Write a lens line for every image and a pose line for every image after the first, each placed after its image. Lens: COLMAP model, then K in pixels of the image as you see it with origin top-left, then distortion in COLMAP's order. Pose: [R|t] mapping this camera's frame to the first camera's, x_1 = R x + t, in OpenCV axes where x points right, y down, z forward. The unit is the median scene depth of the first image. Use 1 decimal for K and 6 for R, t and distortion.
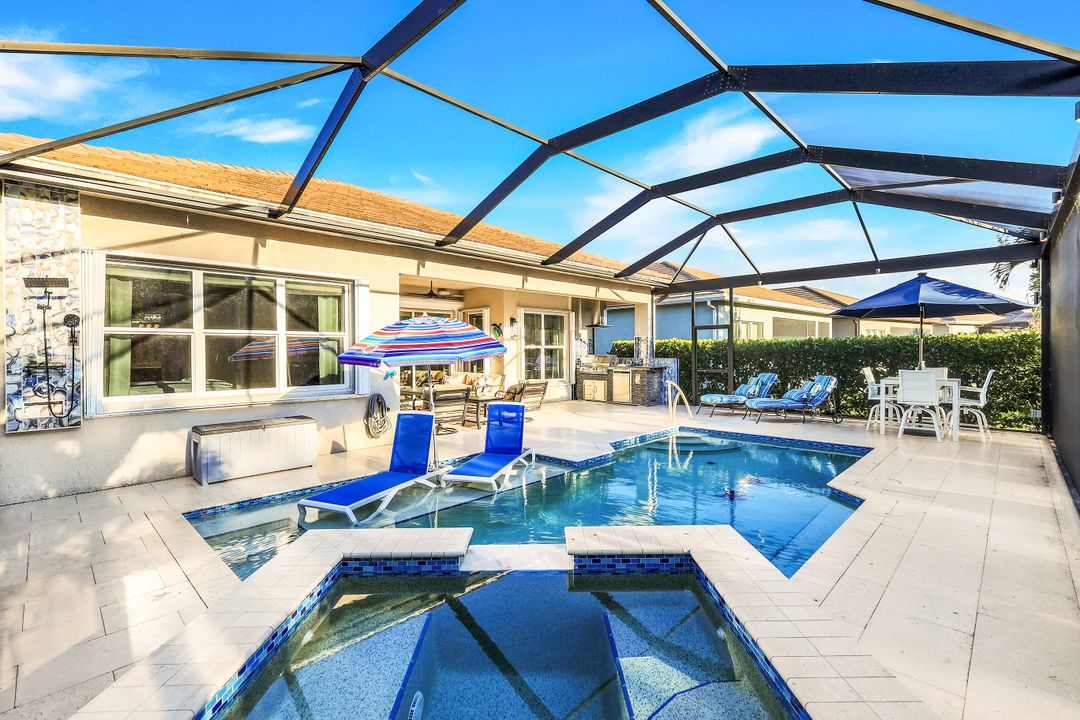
lens RADIAL K [[477.4, 0, 541.0], [0, 477.4, 354.2], [0, 0, 1]] dist [0.001637, 0.000333]
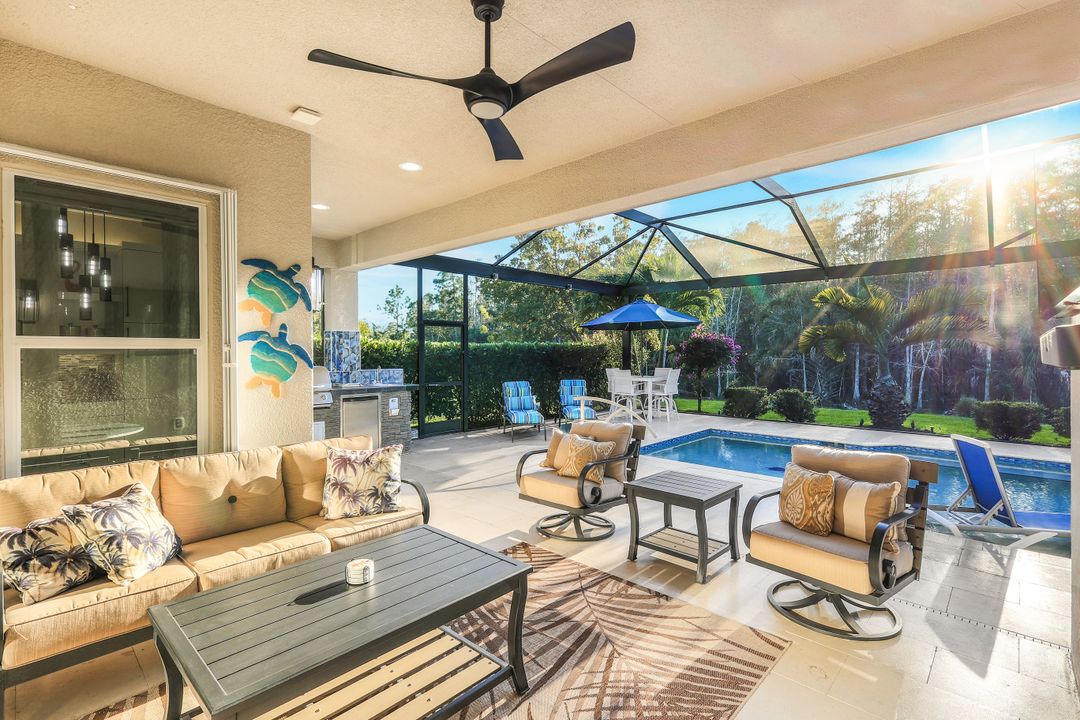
lens RADIAL K [[505.3, 0, 540.0], [0, 505.3, 360.0], [0, 0, 1]] dist [0.001878, 0.000154]
pose [[-0.035558, -0.011238, 0.999304, -0.385495], [0.007763, 0.999903, 0.011521, -0.008762], [-0.999337, 0.008167, -0.035467, 0.834164]]
